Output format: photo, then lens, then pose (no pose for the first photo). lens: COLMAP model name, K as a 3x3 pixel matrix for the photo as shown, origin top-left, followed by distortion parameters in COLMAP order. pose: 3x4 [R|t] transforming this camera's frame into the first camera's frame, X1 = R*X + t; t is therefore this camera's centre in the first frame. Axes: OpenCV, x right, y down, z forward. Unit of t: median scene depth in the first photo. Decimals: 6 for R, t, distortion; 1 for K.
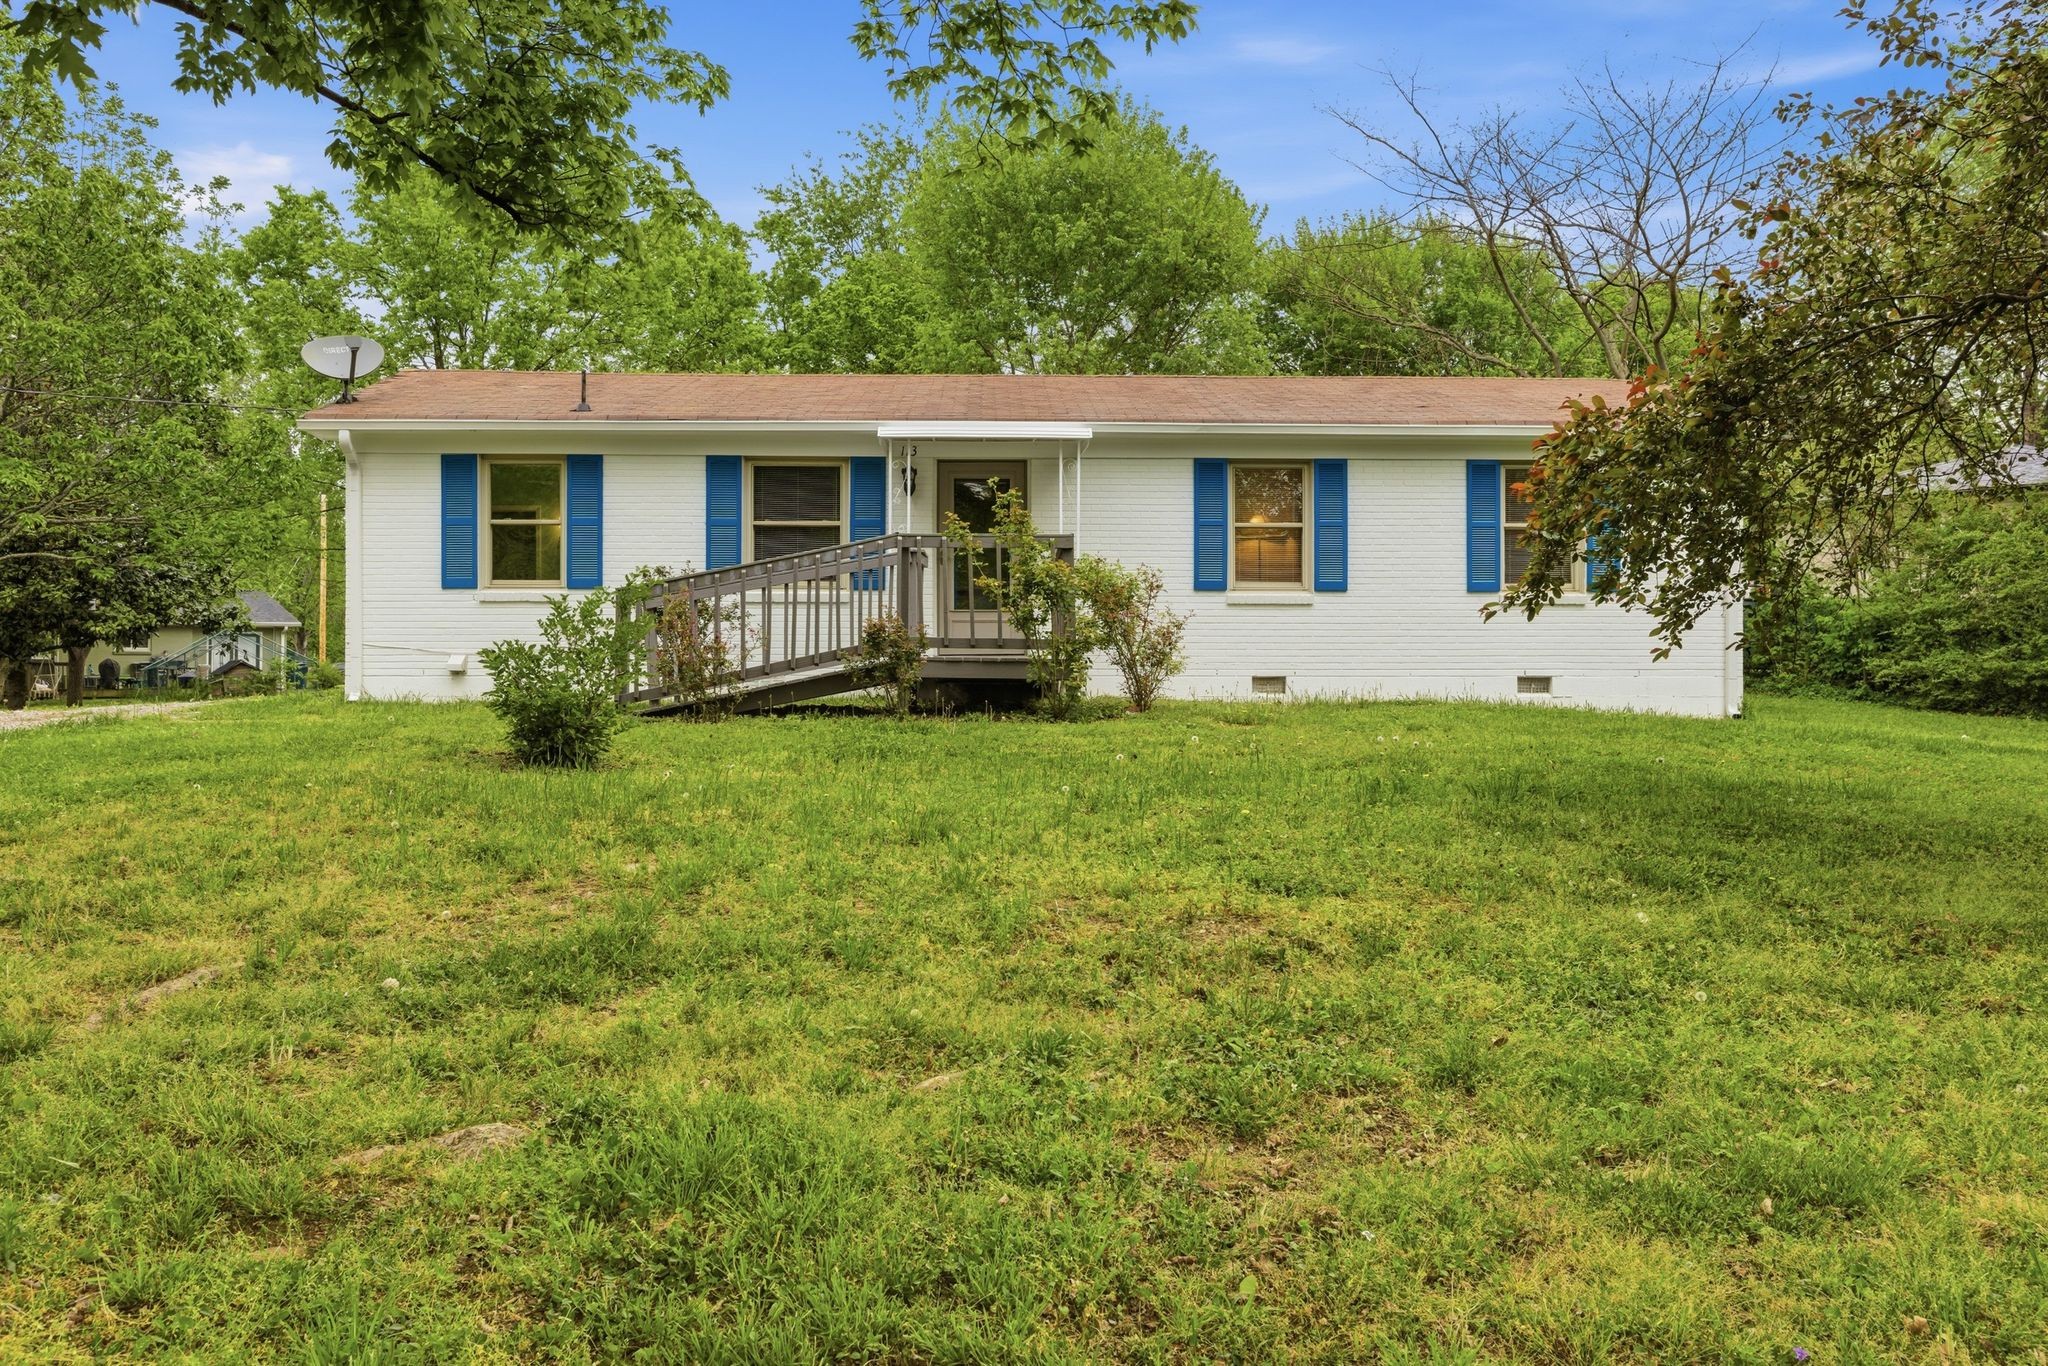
lens RADIAL K [[827.0, 0, 1024.0], [0, 827.0, 683.0], [0, 0, 1]] dist [-0.000994, -0.000056]
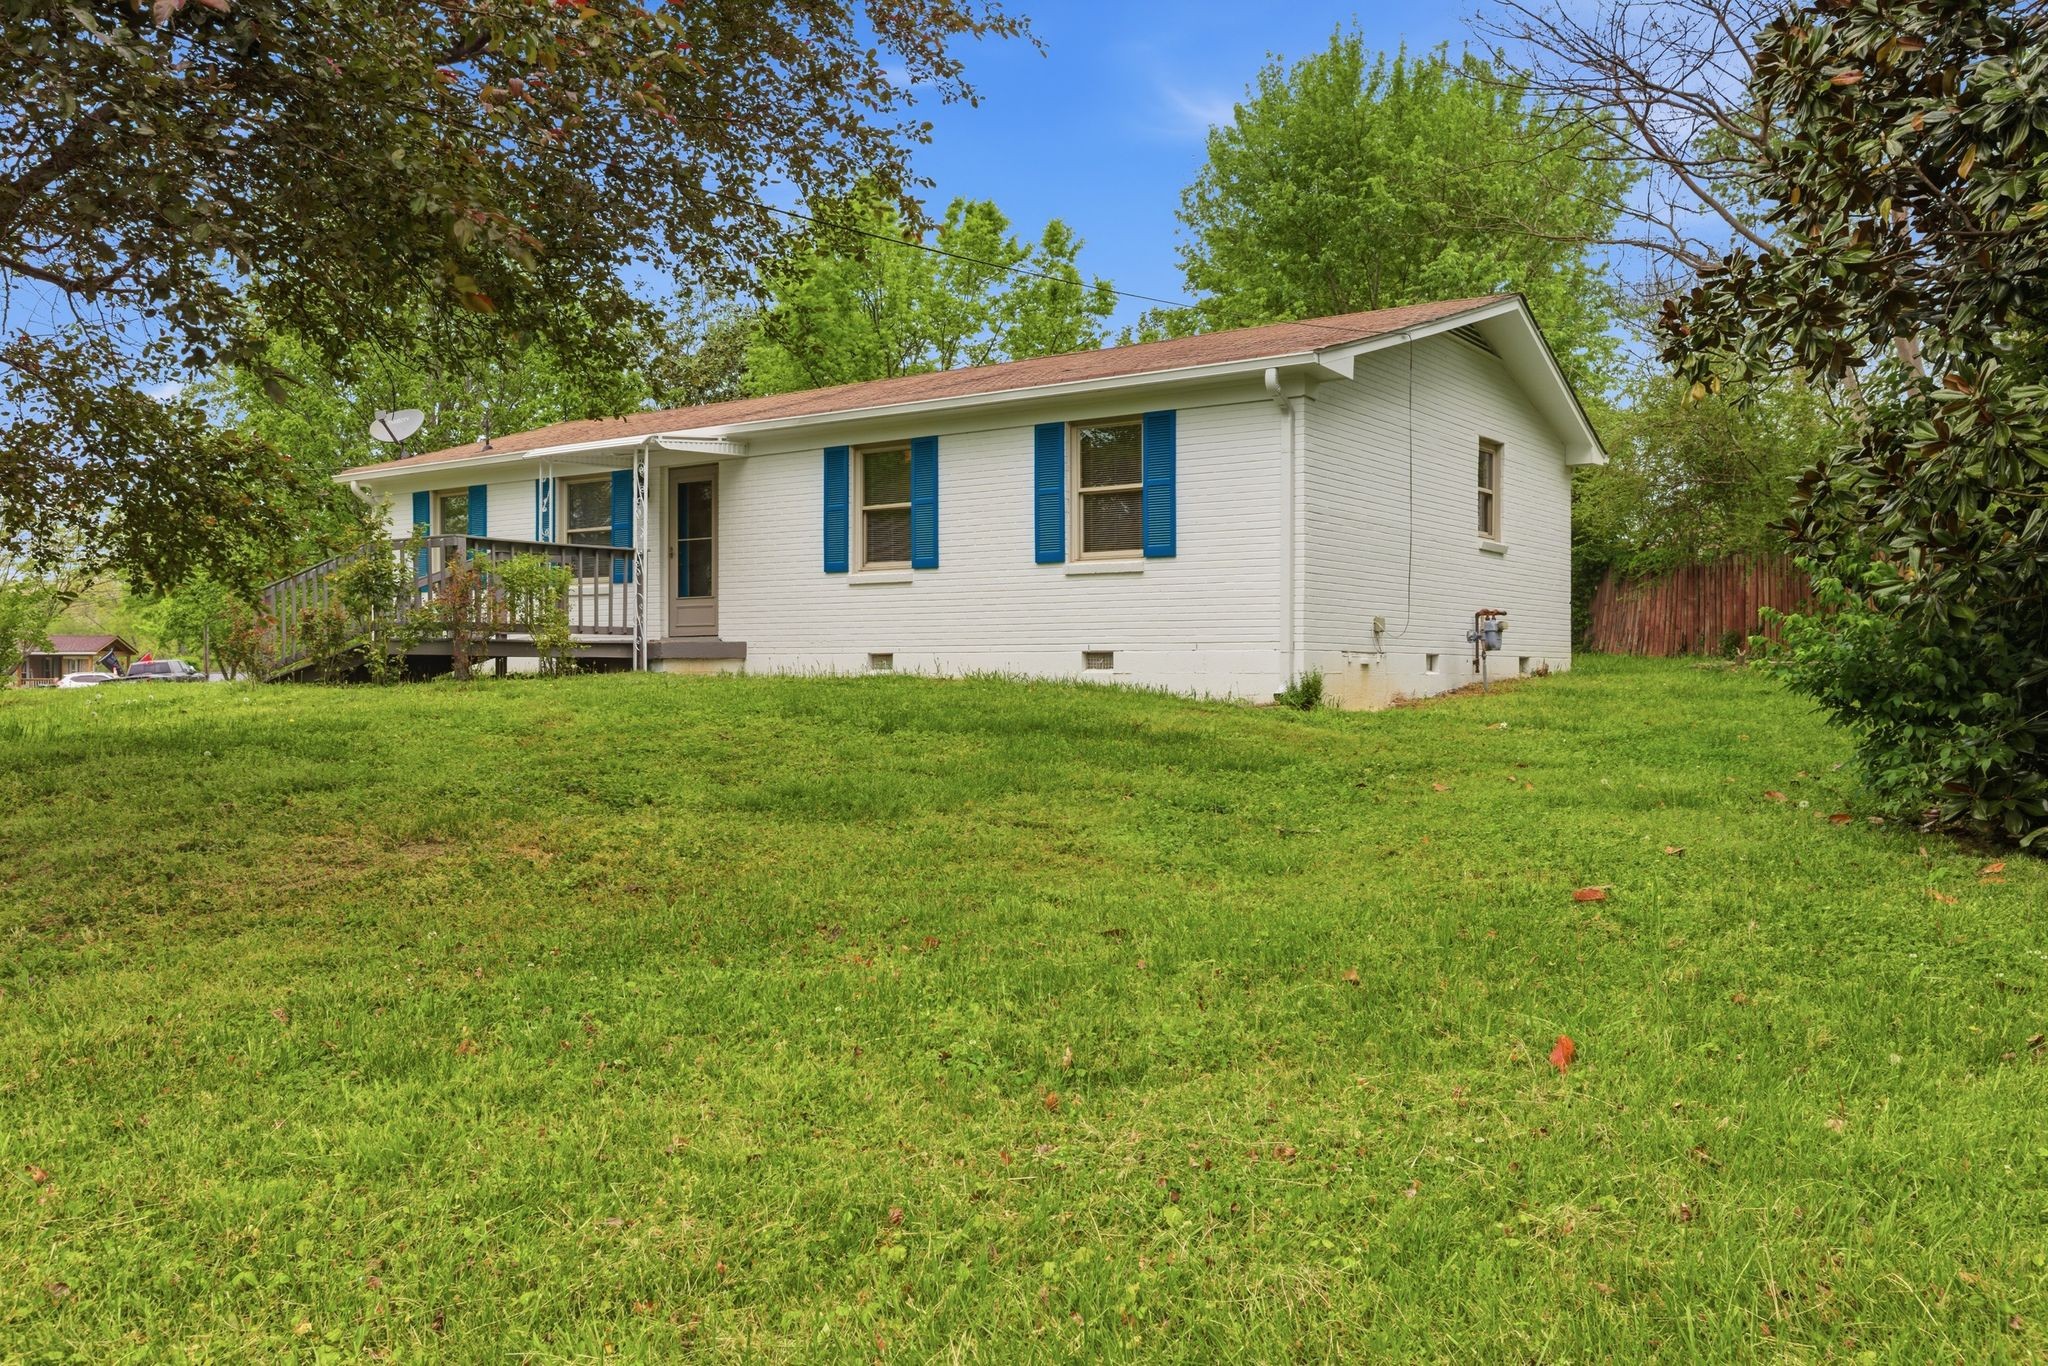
lens RADIAL K [[921.1, 0, 1021.2], [0, 921.1, 670.7], [0, 0, 1]] dist [-0.001075, -0.000139]
pose [[0.915639, 0.000475, -0.402000, 0.833179], [0.004933, 0.999911, 0.012417, 0.000575], [0.401970, -0.013352, 0.915555, 0.013774]]
